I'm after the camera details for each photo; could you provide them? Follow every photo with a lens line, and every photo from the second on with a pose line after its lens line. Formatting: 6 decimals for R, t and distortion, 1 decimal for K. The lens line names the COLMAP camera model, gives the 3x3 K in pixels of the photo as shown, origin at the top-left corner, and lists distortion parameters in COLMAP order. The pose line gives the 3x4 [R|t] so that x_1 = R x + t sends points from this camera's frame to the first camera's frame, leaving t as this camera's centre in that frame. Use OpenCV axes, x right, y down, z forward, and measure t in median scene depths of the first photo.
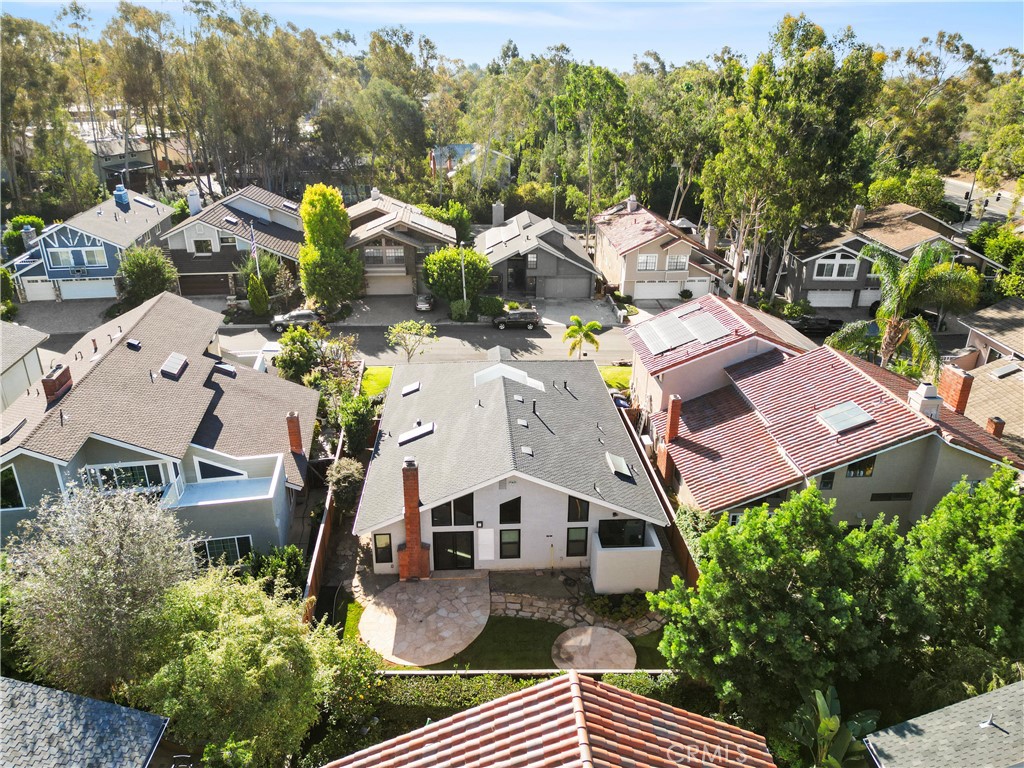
lens RADIAL K [[707.0, 0, 512.0], [0, 707.0, 384.0], [0, 0, 1]] dist [0.075049, -0.074234]
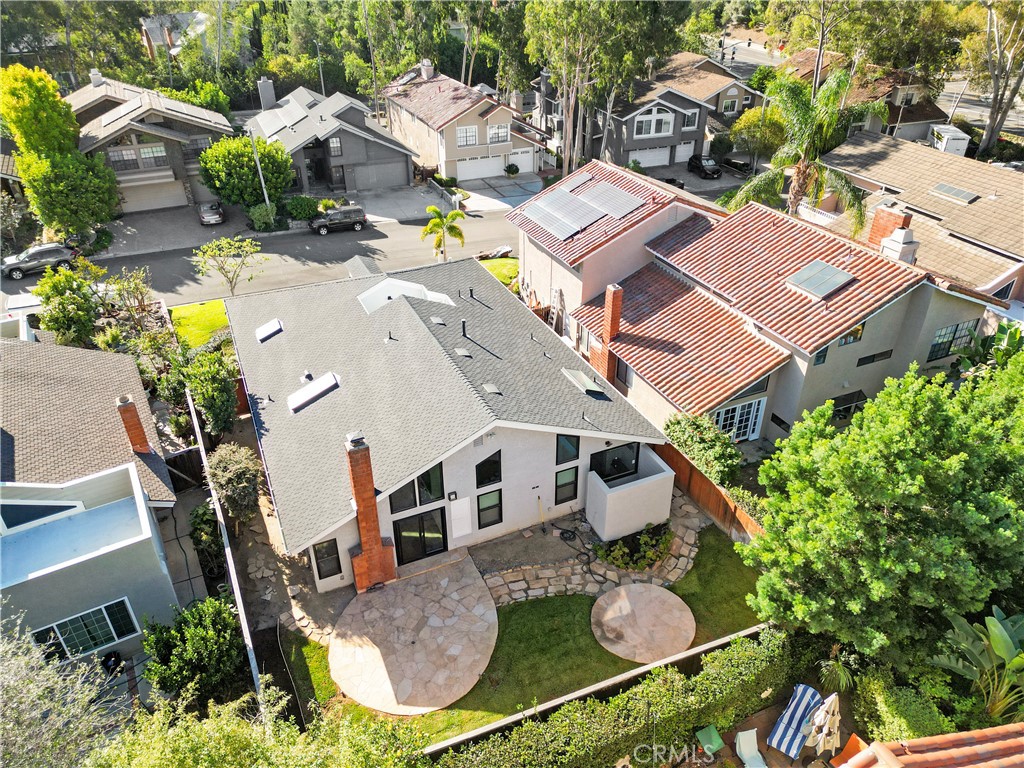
lens RADIAL K [[707.0, 0, 512.0], [0, 707.0, 384.0], [0, 0, 1]] dist [0.075049, -0.074234]
pose [[0.936933, -0.196694, 0.288908, -0.083990], [0.151136, 0.973340, 0.172532, -0.018527], [-0.315142, -0.117987, 0.941682, 0.129661]]
